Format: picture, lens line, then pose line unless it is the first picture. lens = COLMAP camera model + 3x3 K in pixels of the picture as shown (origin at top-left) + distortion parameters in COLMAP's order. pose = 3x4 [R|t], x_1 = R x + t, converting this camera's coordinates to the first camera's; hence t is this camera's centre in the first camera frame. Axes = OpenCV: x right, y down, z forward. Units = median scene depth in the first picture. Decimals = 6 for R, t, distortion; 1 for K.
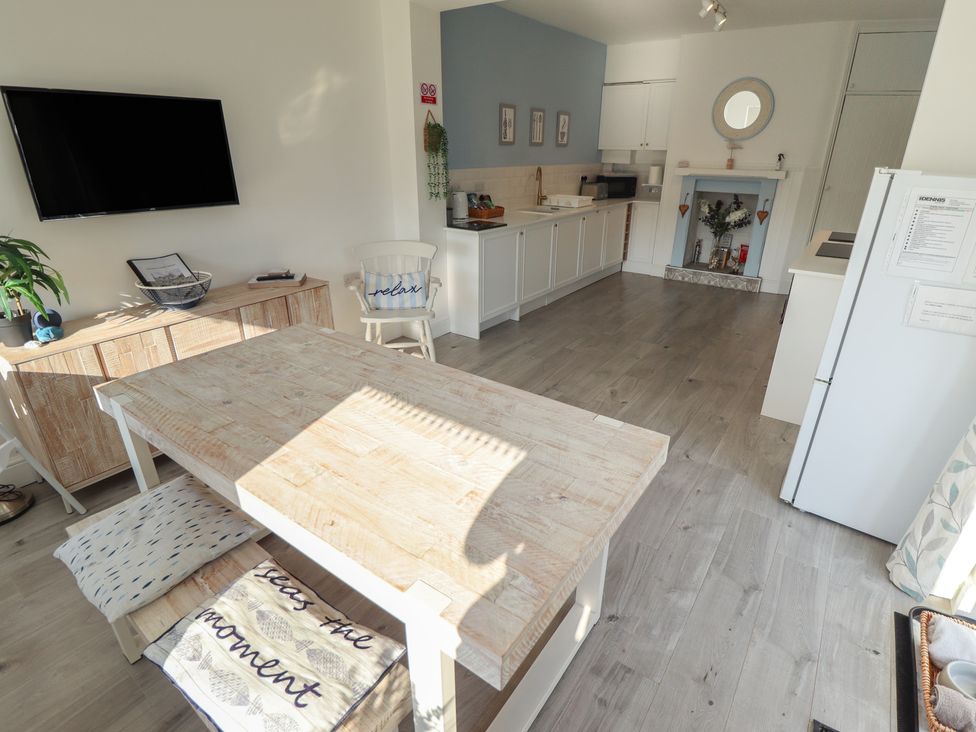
lens RADIAL K [[511.3, 0, 496.2], [0, 511.3, 363.8], [0, 0, 1]] dist [0.018134, -0.022209]
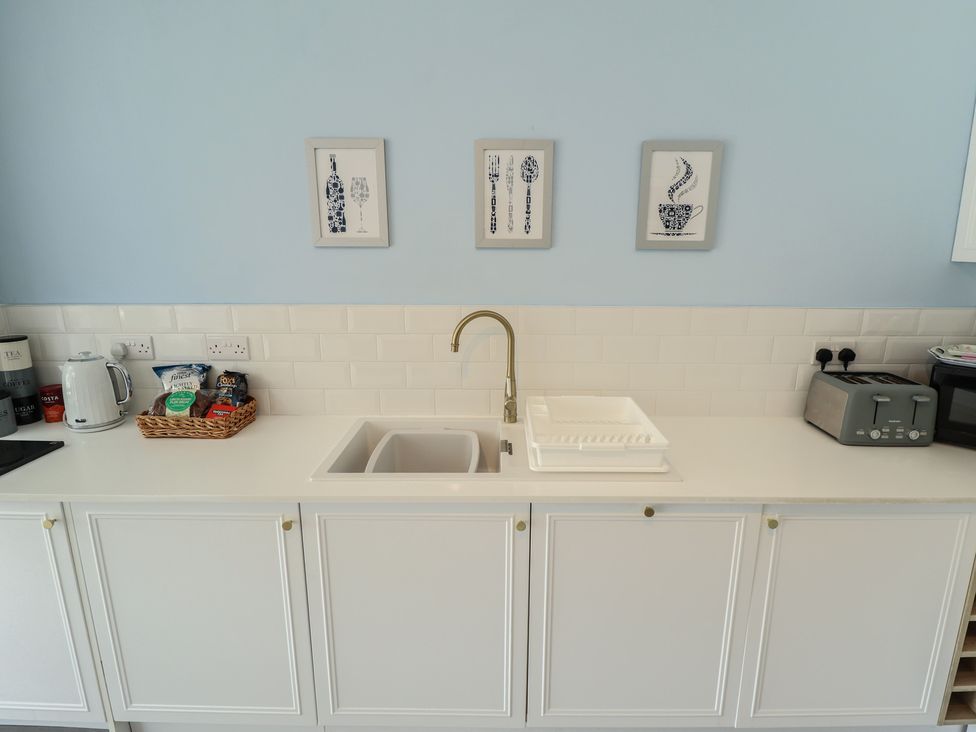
lens RADIAL K [[520.0, 0, 490.9], [0, 520.0, 363.5], [0, 0, 1]] dist [0.003953, -0.018911]
pose [[0.566079, 0.169969, -0.806638, 0.364441], [-0.318882, 0.947487, -0.024135, -0.358578], [0.760177, 0.270884, 0.590553, 0.848130]]
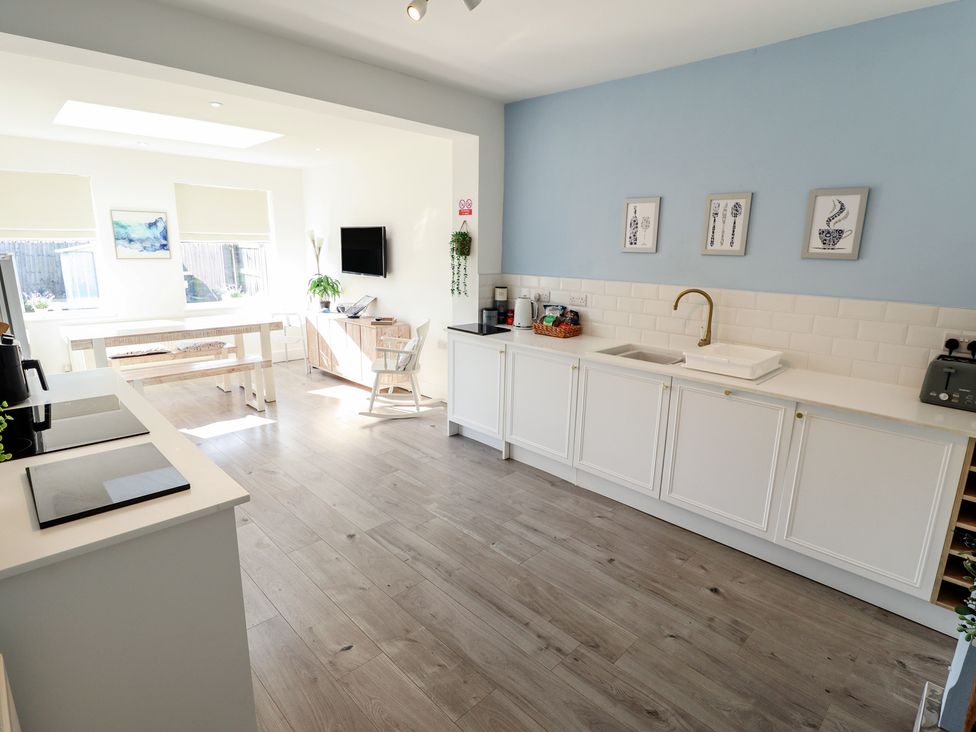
lens RADIAL K [[511.3, 0, 496.2], [0, 511.3, 363.8], [0, 0, 1]] dist [0.018134, -0.022209]
pose [[-0.178465, 0.199384, -0.963533, 0.717248], [-0.411628, 0.874316, 0.257164, -0.379913], [0.893707, 0.442512, -0.073963, 0.909680]]
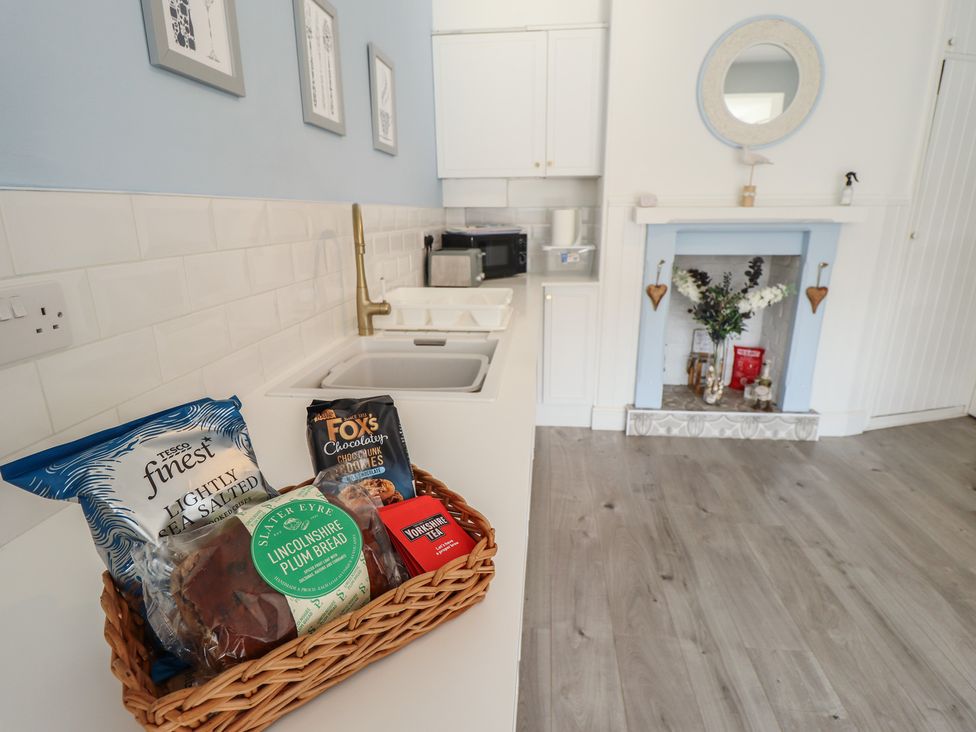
lens RADIAL K [[515.3, 0, 489.2], [0, 515.3, 363.8], [0, 0, 1]] dist [0.000667, -0.016940]
pose [[0.875785, -0.156712, 0.456554, 0.010117], [0.208716, 0.975785, -0.065431, -0.279856], [-0.435245, 0.152594, 0.887286, 0.769557]]
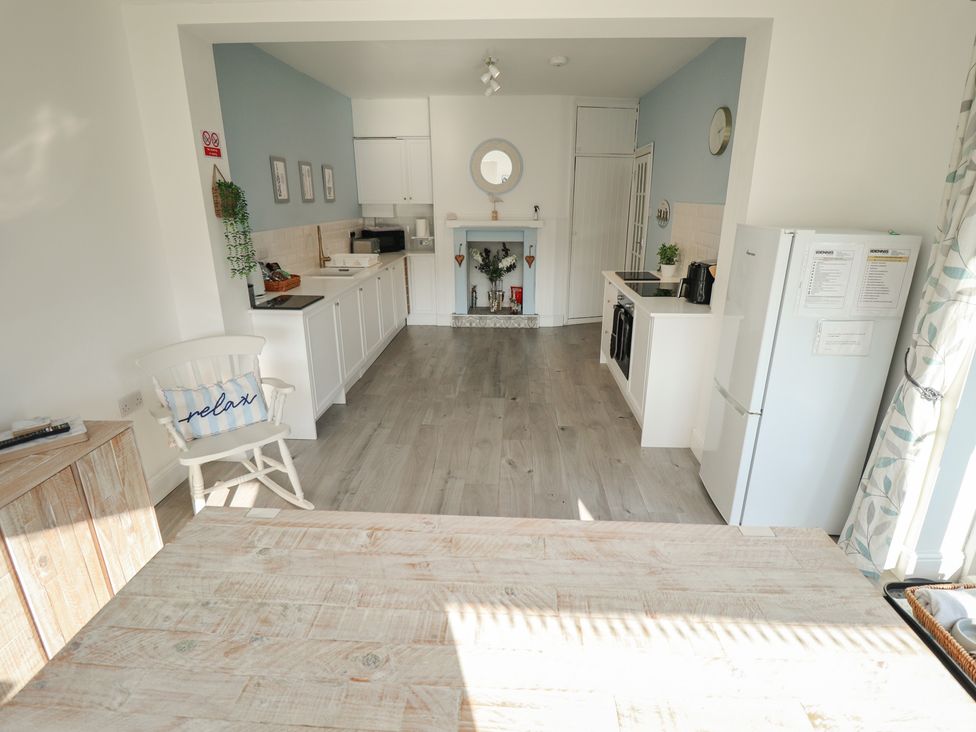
lens RADIAL K [[516.5, 0, 499.0], [0, 516.5, 362.2], [0, 0, 1]] dist [0.000390, -0.000375]
pose [[0.838753, -0.178072, 0.514571, -0.157916], [0.220849, 0.975047, -0.022561, -0.070087], [-0.497714, 0.132566, 0.857151, 0.122144]]
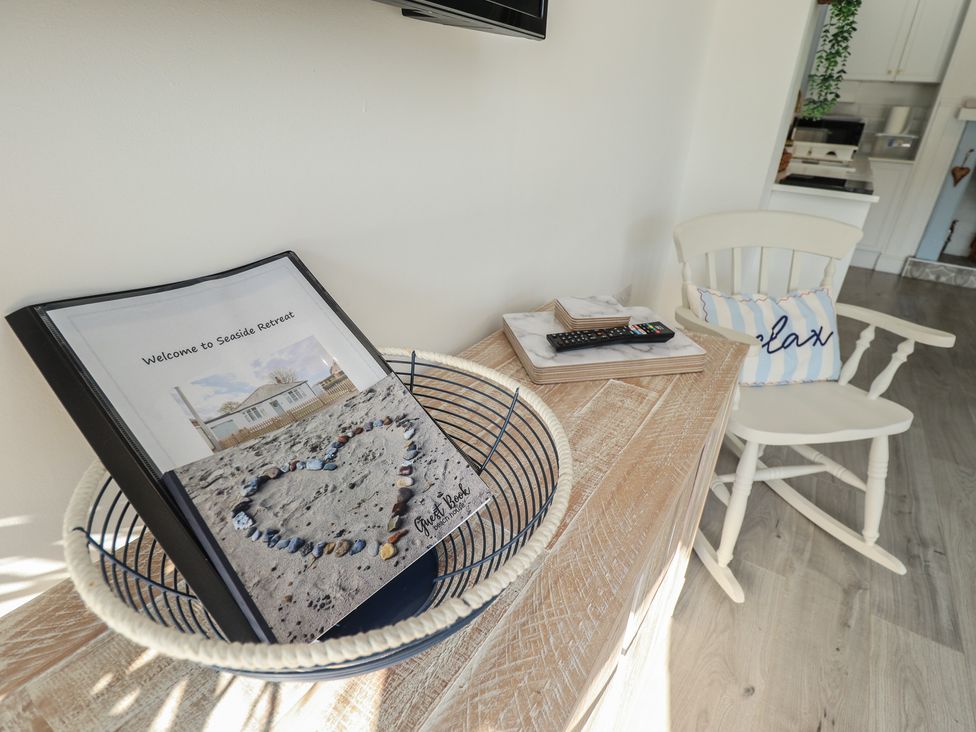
lens RADIAL K [[511.3, 0, 496.2], [0, 511.3, 363.8], [0, 0, 1]] dist [0.018134, -0.022209]
pose [[0.998641, 0.014232, 0.050127, -0.296179], [-0.016988, 0.998343, 0.054976, -0.098658], [-0.049261, -0.055753, 0.997229, 0.427358]]
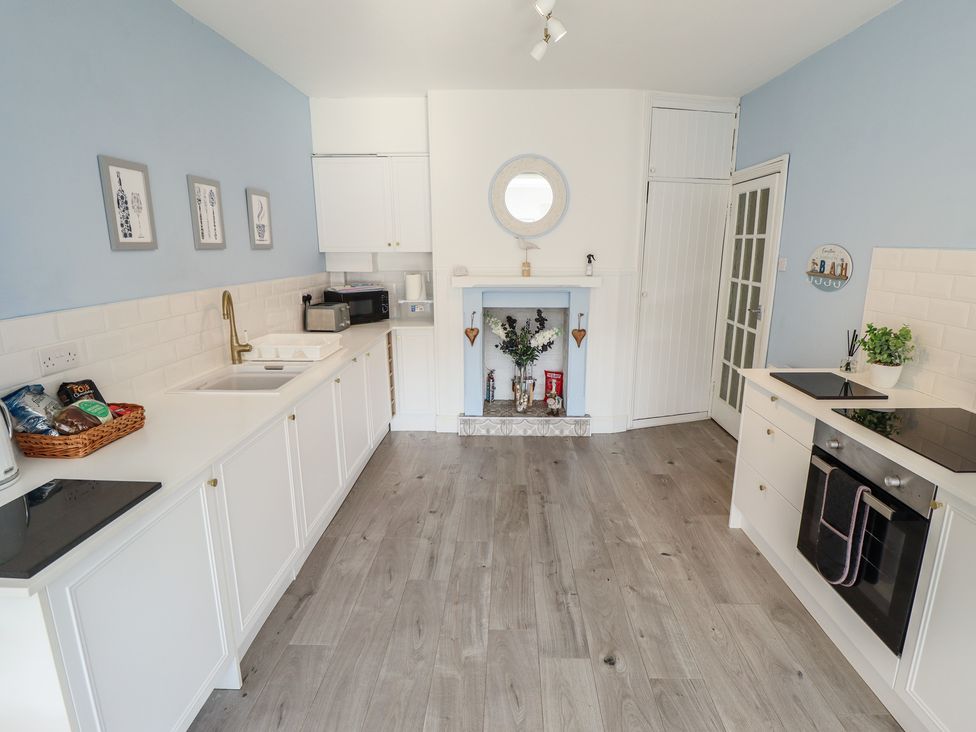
lens RADIAL K [[520.0, 0, 490.9], [0, 520.0, 363.5], [0, 0, 1]] dist [0.003953, -0.018911]
pose [[0.838275, -0.135328, 0.528186, 0.026580], [0.224950, 0.968262, -0.108933, -0.215476], [-0.496681, 0.210132, 0.842112, 0.494049]]
